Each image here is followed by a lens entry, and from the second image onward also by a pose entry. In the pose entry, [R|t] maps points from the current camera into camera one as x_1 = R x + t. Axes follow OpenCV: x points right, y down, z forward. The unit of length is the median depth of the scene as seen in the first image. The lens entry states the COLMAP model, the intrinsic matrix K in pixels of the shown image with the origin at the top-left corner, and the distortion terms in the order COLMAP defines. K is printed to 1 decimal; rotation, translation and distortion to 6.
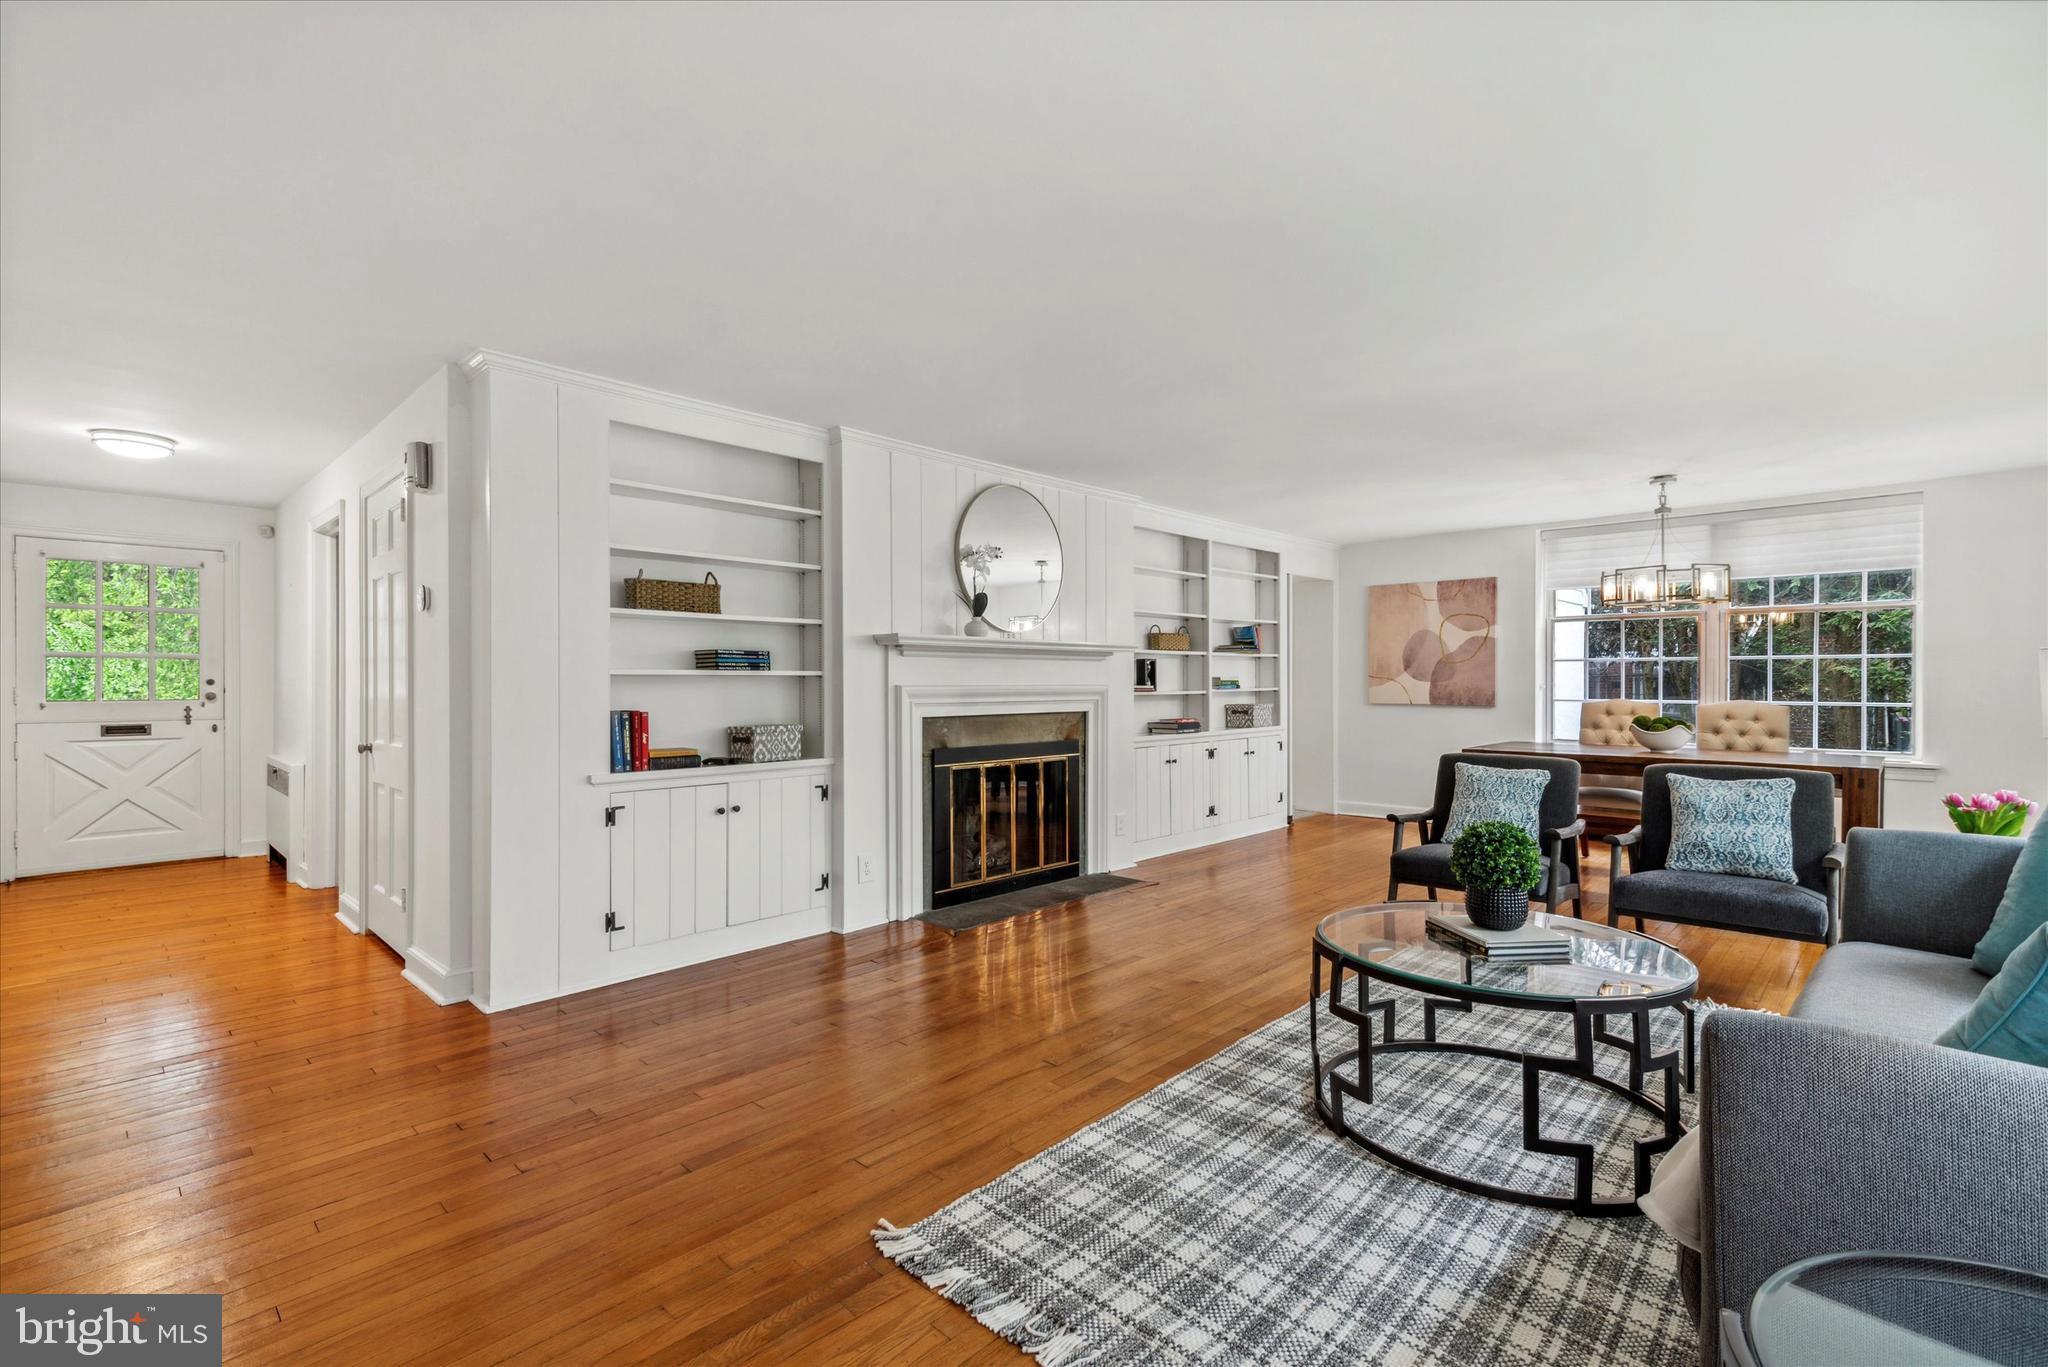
lens RADIAL K [[921.7, 0, 1025.8], [0, 921.7, 687.3], [0, 0, 1]] dist [0.025573, 0.000222]
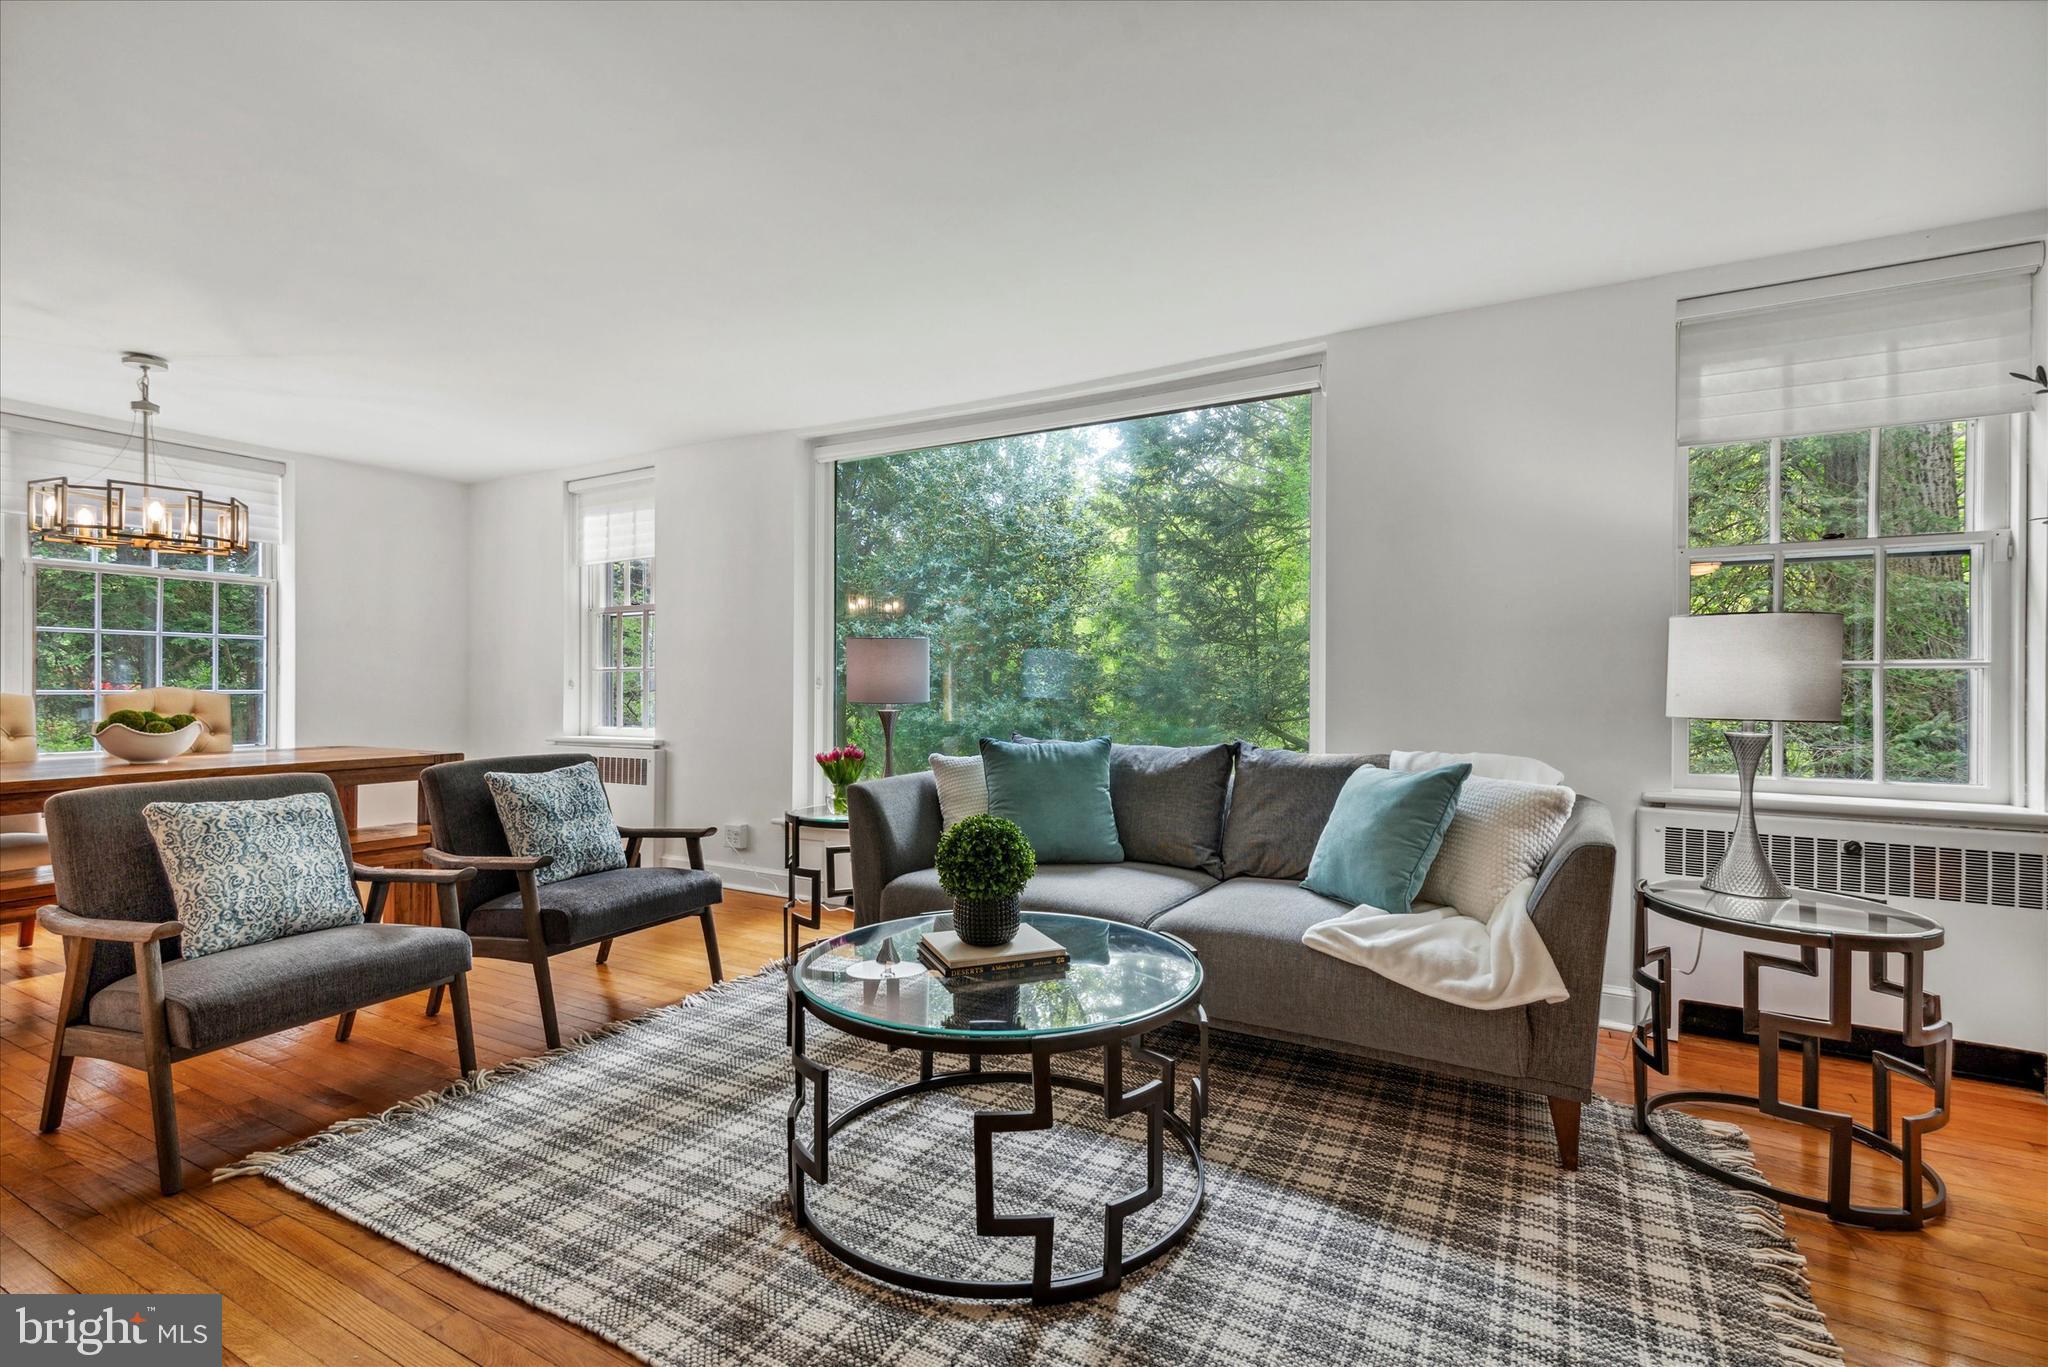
lens RADIAL K [[925.7, 0, 1036.5], [0, 925.7, 678.2], [0, 0, 1]] dist [0.012776, -0.000260]
pose [[-0.261064, 0.003121, 0.965316, -0.132571], [0.001660, 0.999995, -0.002785, 0.010303], [-0.965320, 0.000876, -0.261068, 0.505414]]
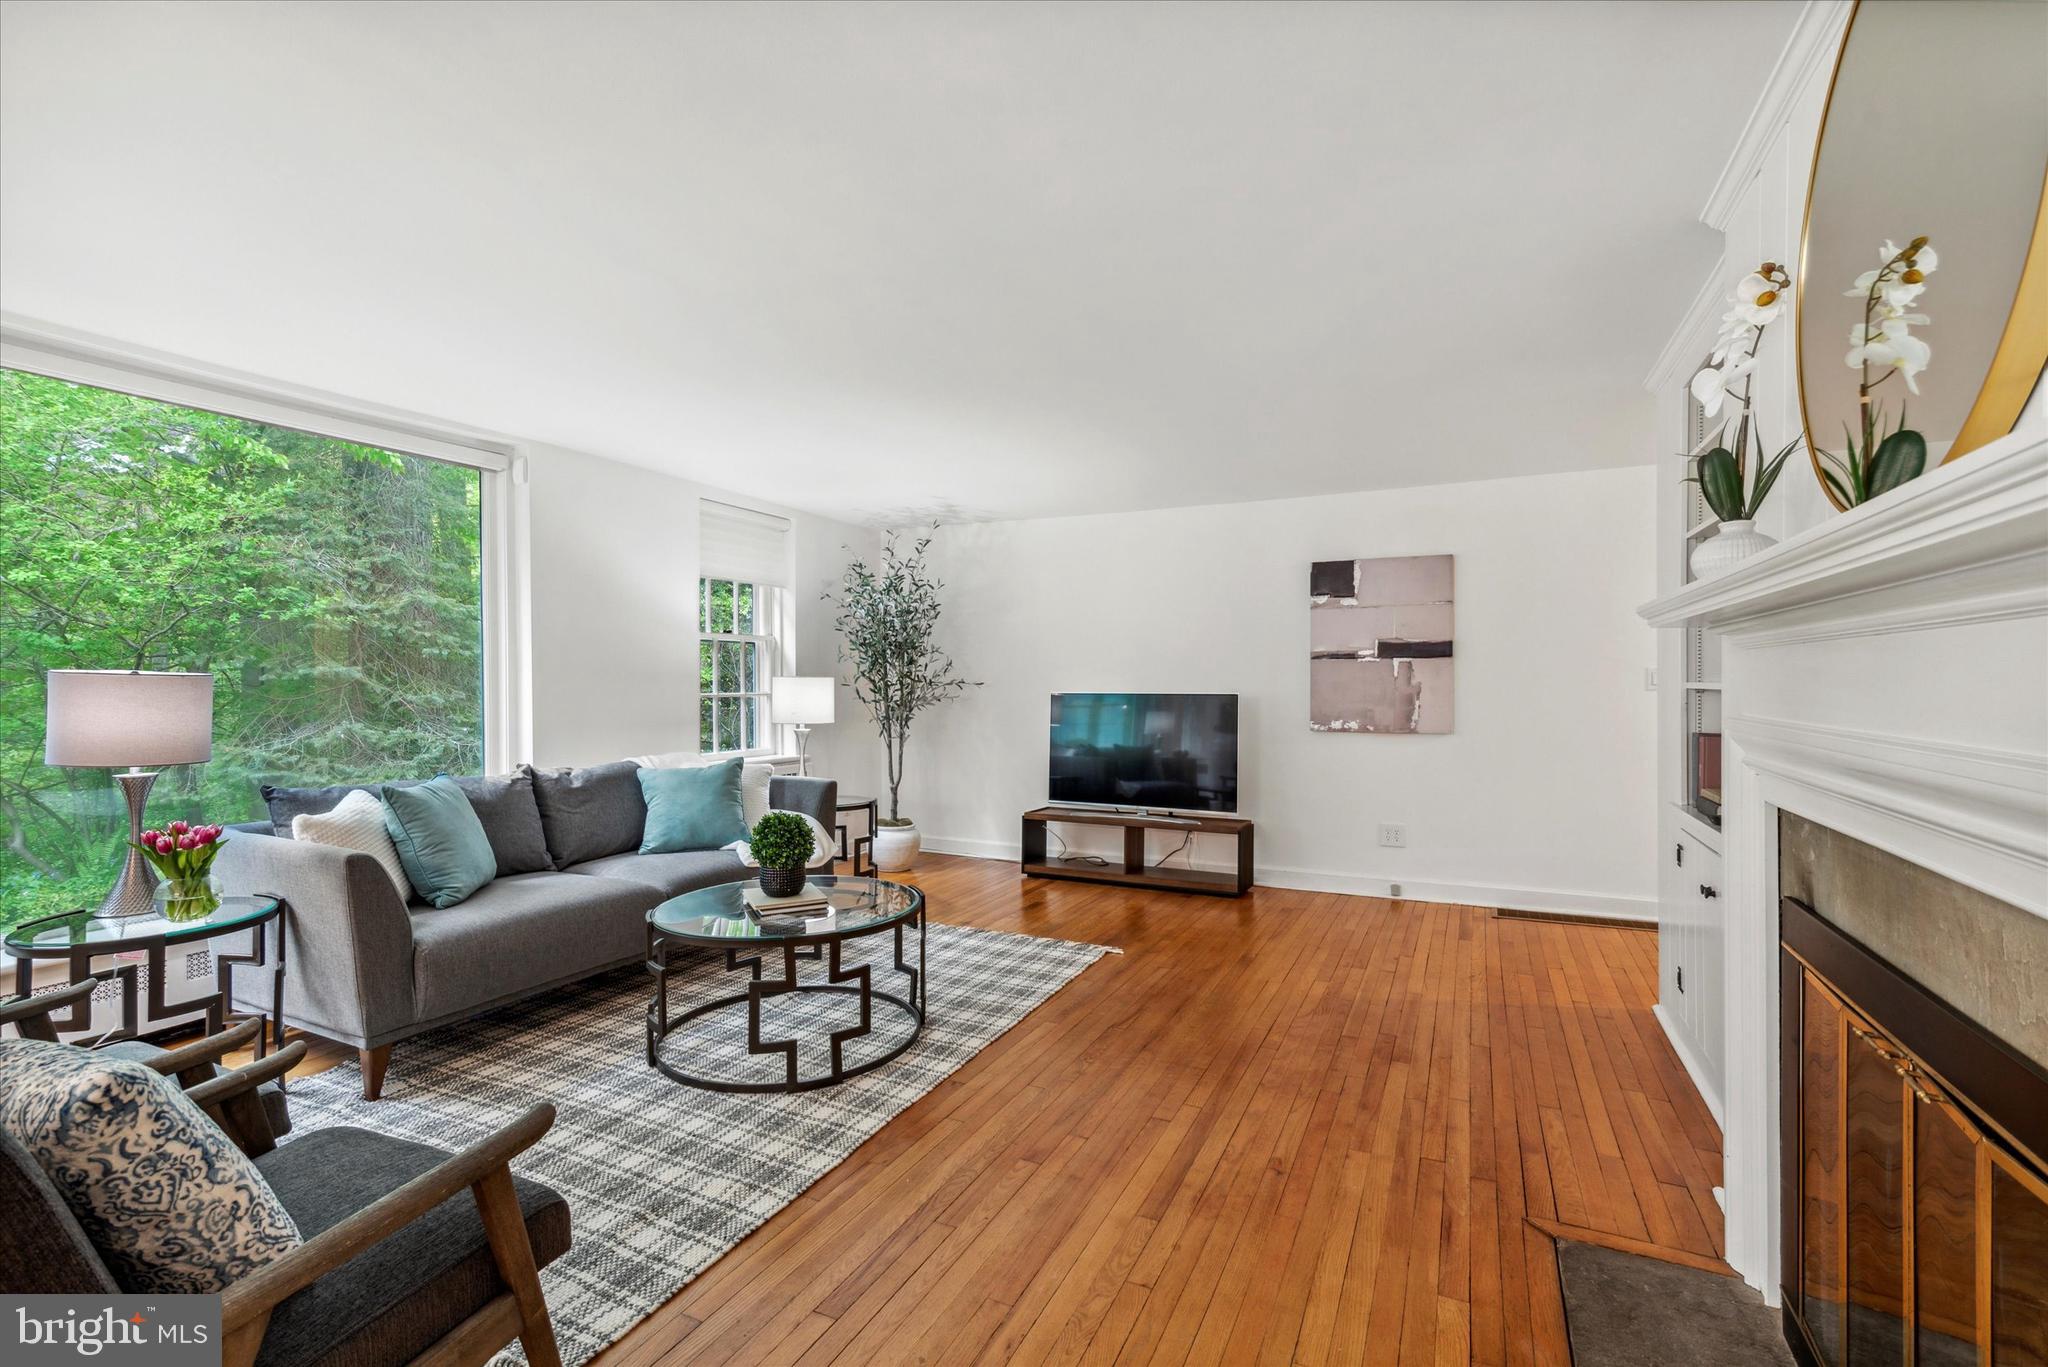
lens RADIAL K [[921.7, 0, 1025.8], [0, 921.7, 687.3], [0, 0, 1]] dist [0.025573, 0.000222]
pose [[-0.950285, 0.004126, -0.311354, 0.242703], [-0.000198, 0.999904, 0.013855, -0.018354], [0.311381, 0.013228, -0.950193, 1.009039]]
